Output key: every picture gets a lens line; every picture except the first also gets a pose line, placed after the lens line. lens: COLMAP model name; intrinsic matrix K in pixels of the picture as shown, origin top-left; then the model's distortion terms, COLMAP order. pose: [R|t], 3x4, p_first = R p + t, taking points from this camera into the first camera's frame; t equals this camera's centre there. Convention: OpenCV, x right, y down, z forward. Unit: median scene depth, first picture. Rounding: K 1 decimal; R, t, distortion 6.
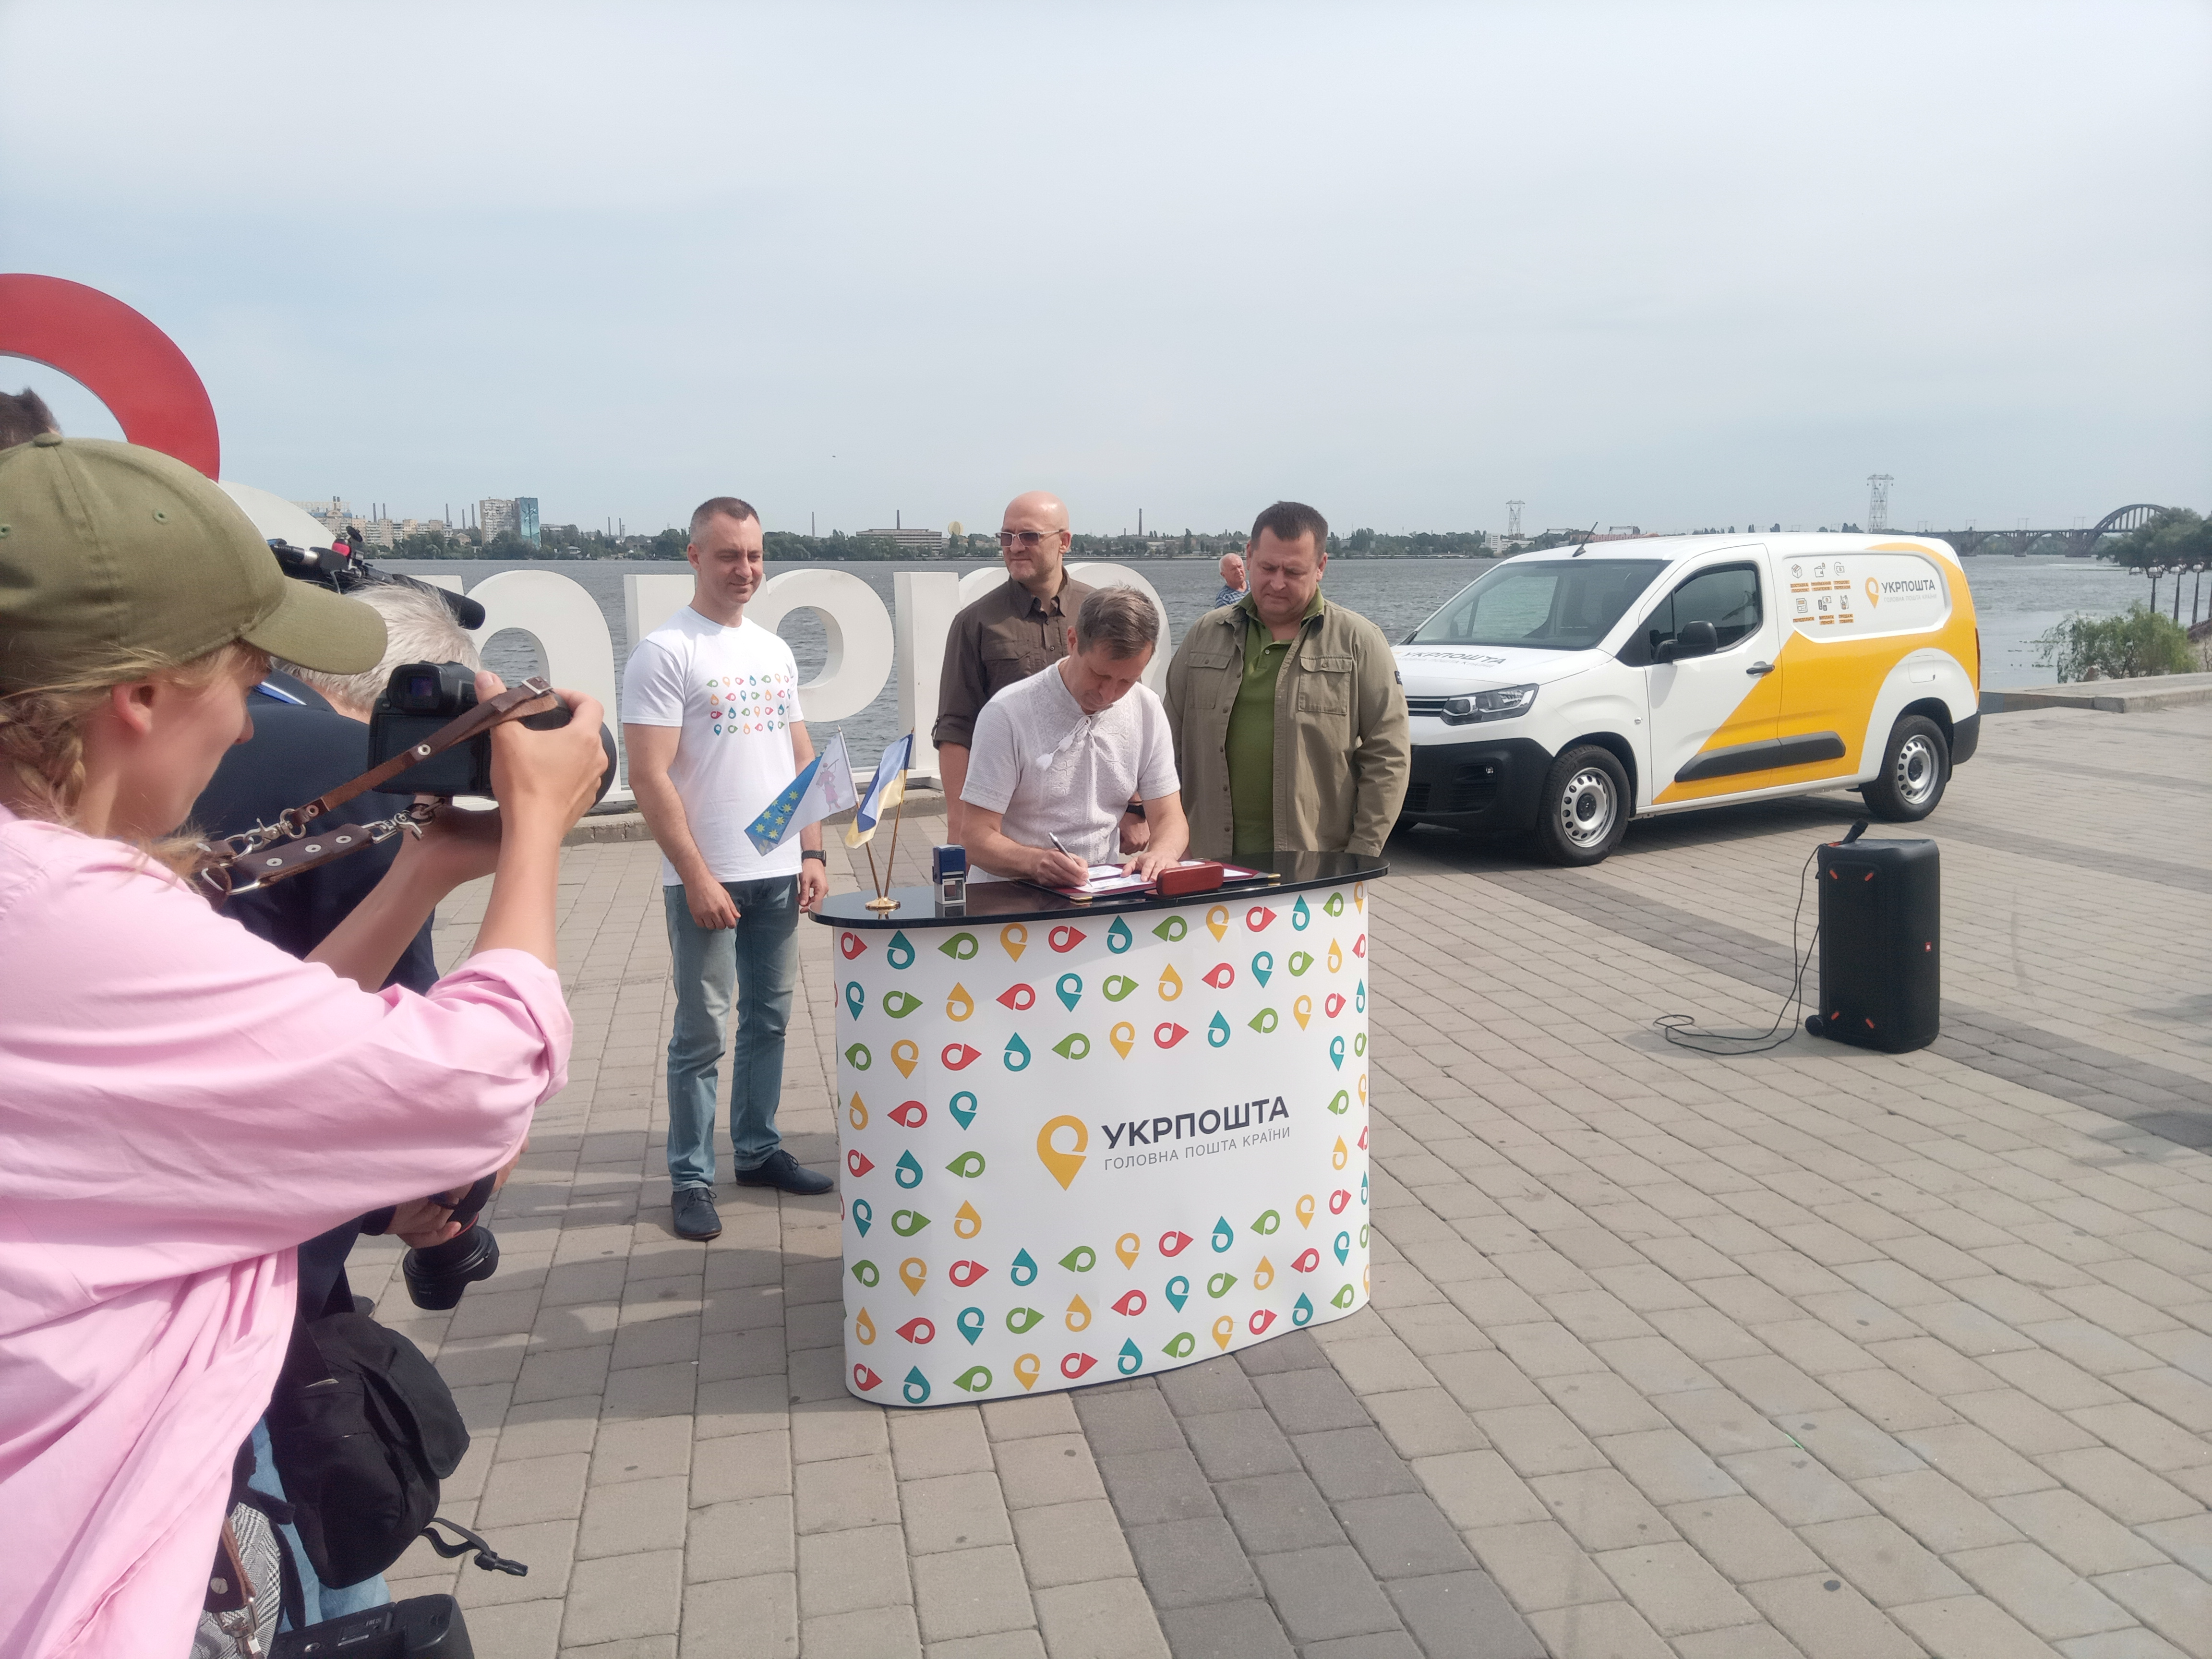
lens RADIAL K [[1701.2, 0, 1108.6], [0, 1701.2, 847.8], [0, 0, 1]] dist [0.097097, -0.153609]
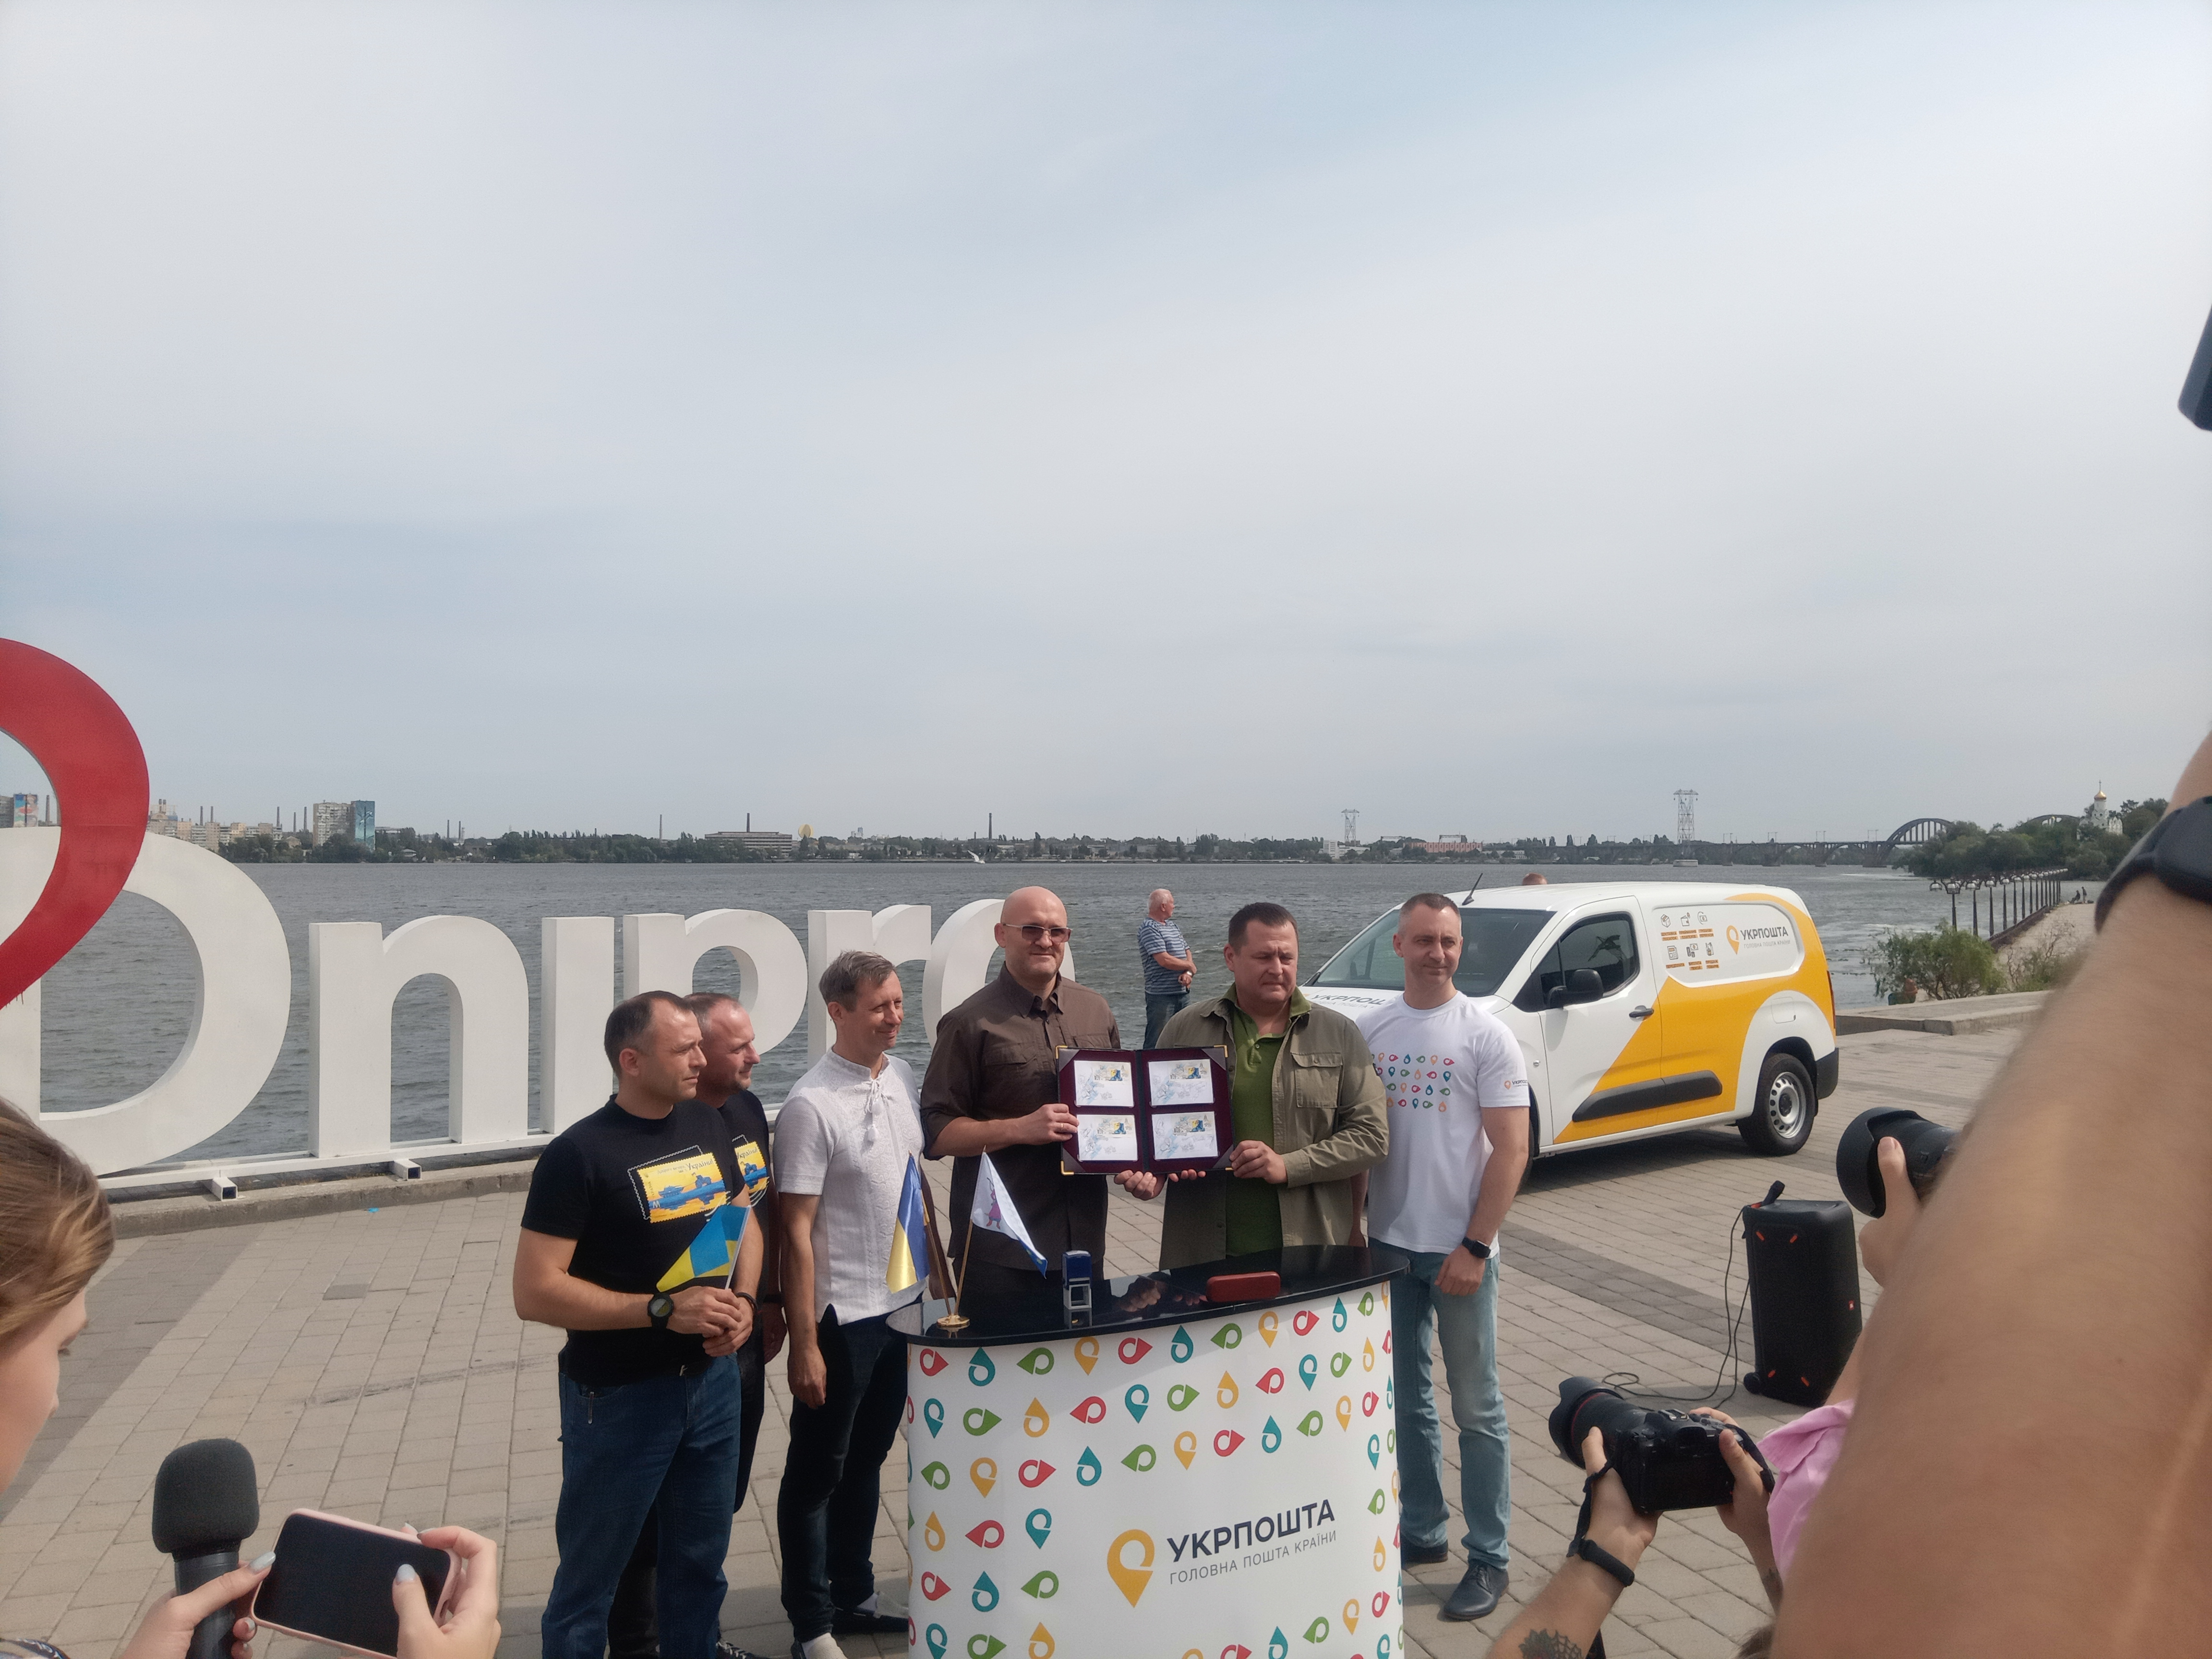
lens RADIAL K [[1701.2, 0, 1108.7], [0, 1701.2, 806.6], [0, 0, 1]] dist [0.097097, -0.153609]
pose [[0.996047, 0.006619, 0.088576, -0.128138], [0.011075, 0.980183, -0.197783, -0.062789], [-0.088130, 0.197982, 0.976236, -0.099943]]
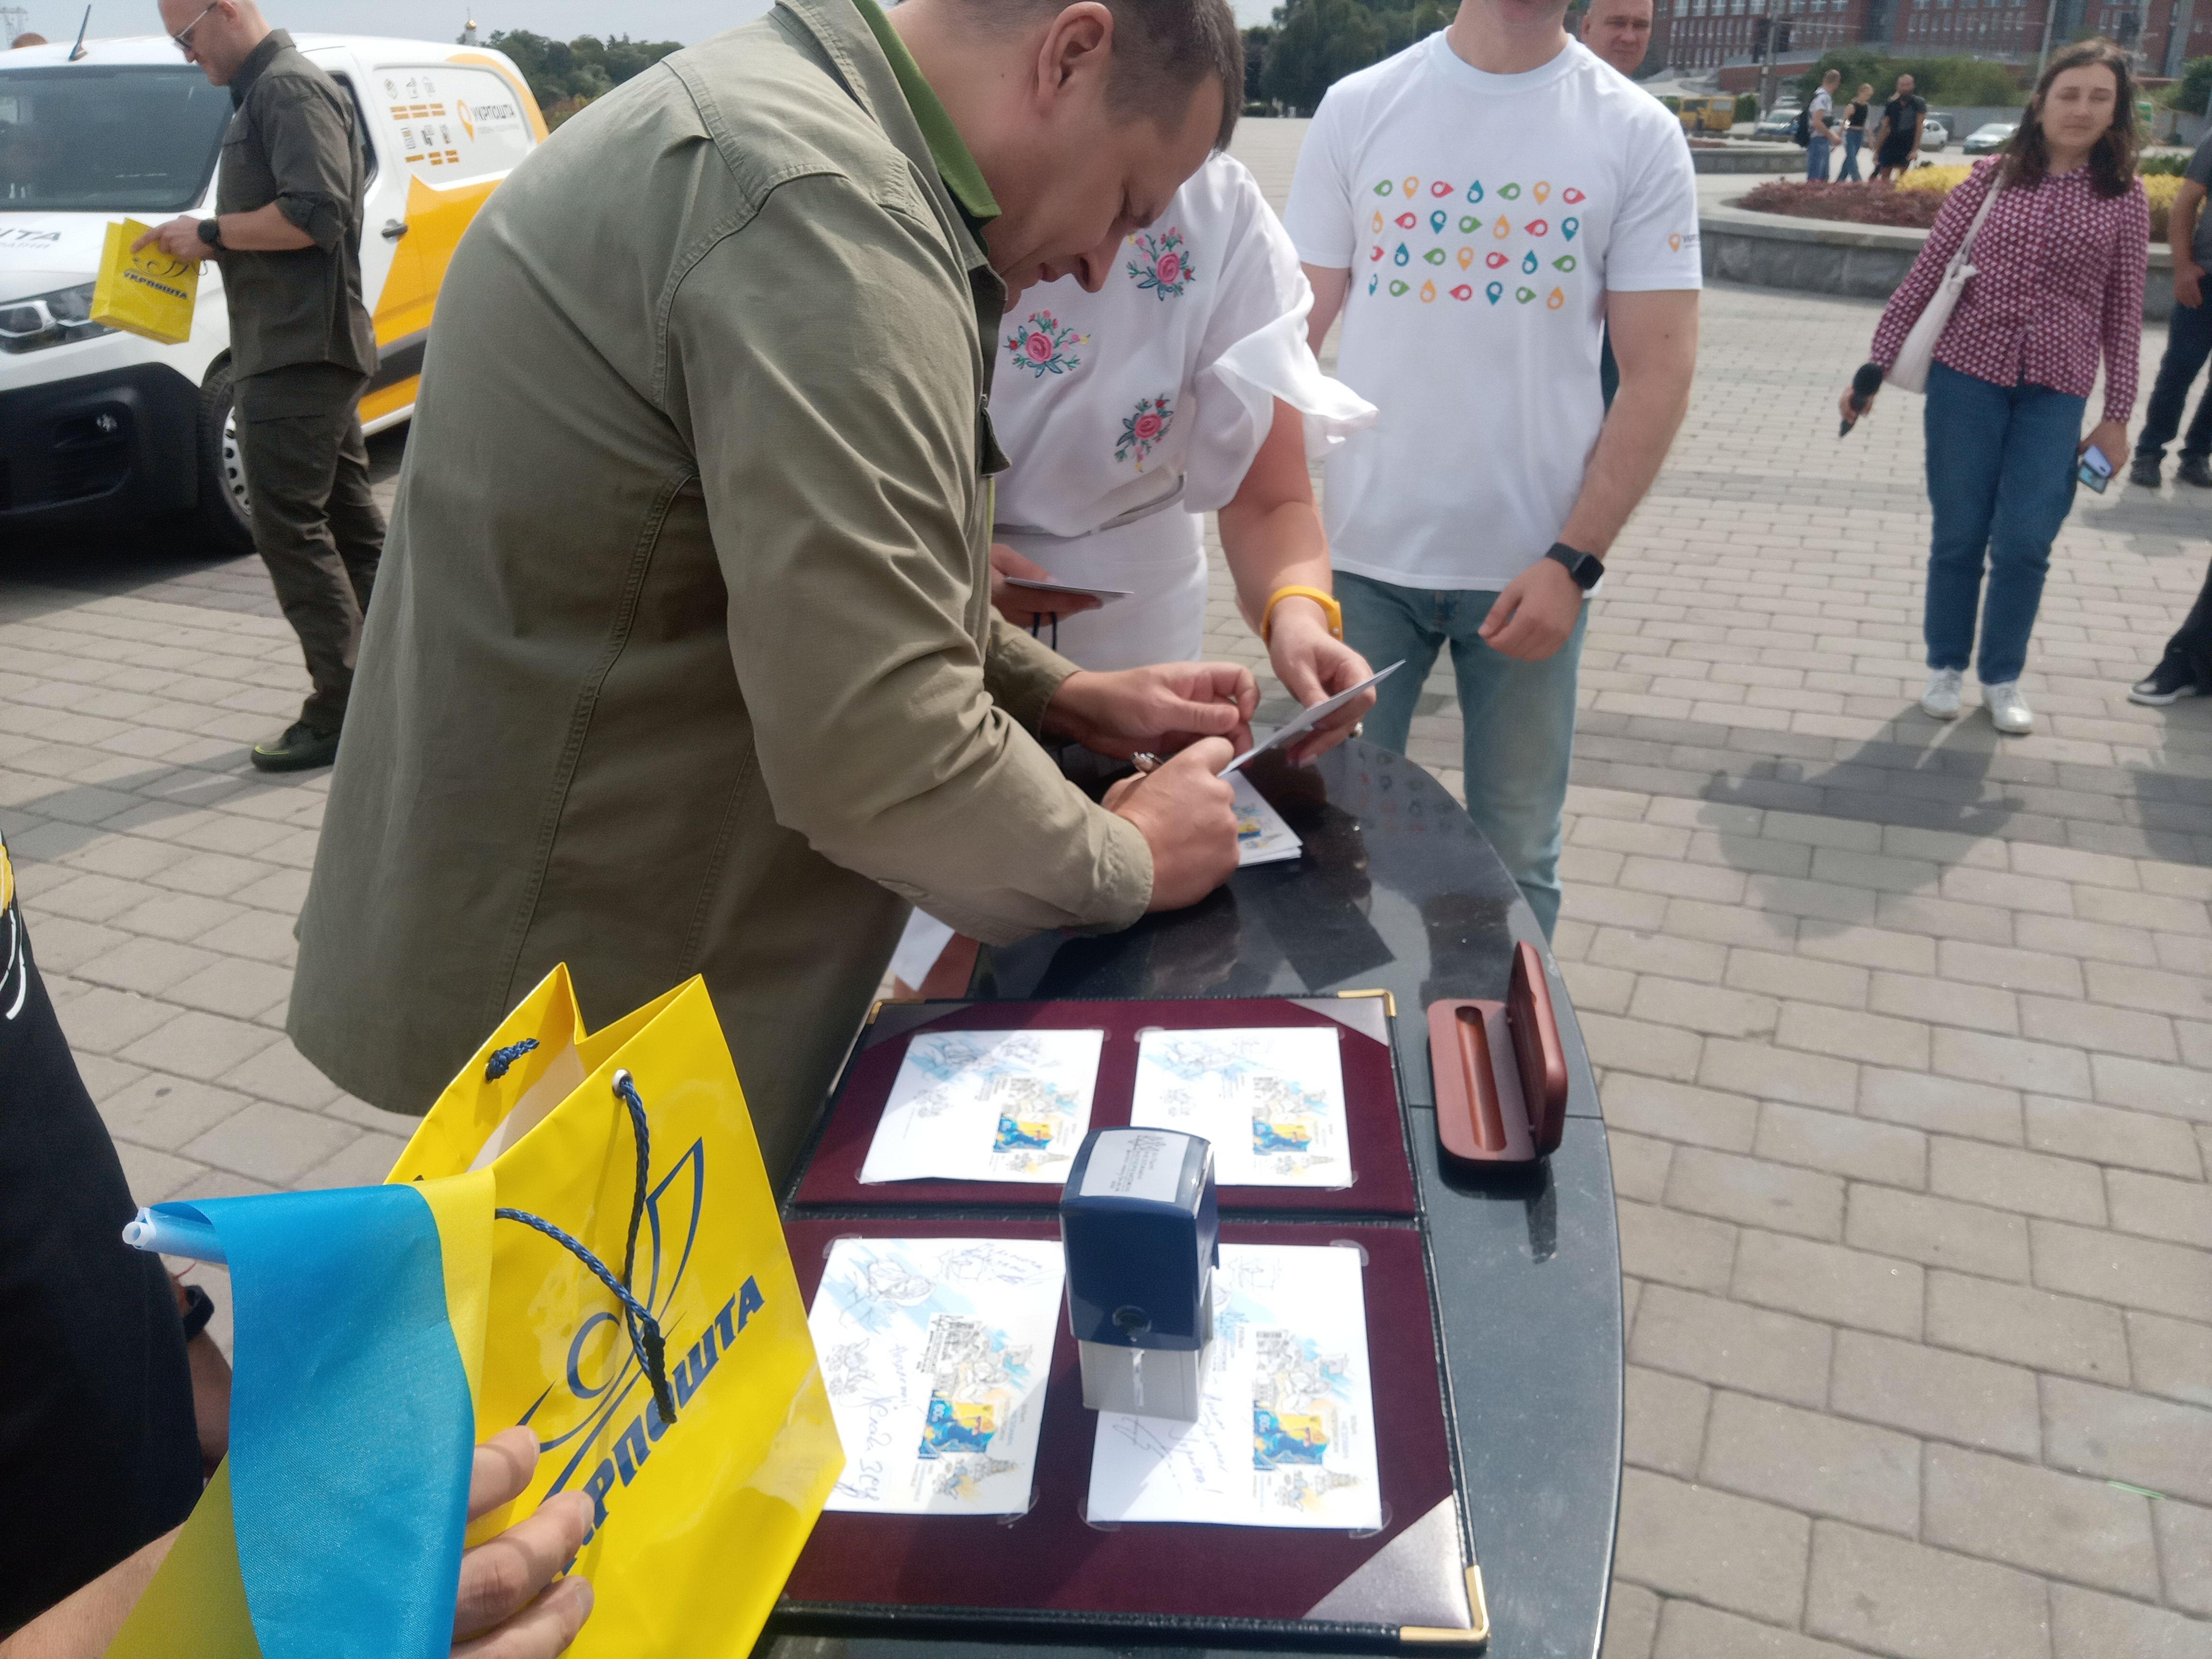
lens RADIAL K [[1701.2, 0, 1114.2], [0, 1701.2, 809.1], [0, 0, 1]] dist [0.097097, -0.153609]
pose [[0.579173, -0.302414, 0.757036, -0.203398], [0.127256, 0.950801, 0.282460, -0.109114], [-0.805211, -0.067256, 0.589163, 0.866023]]
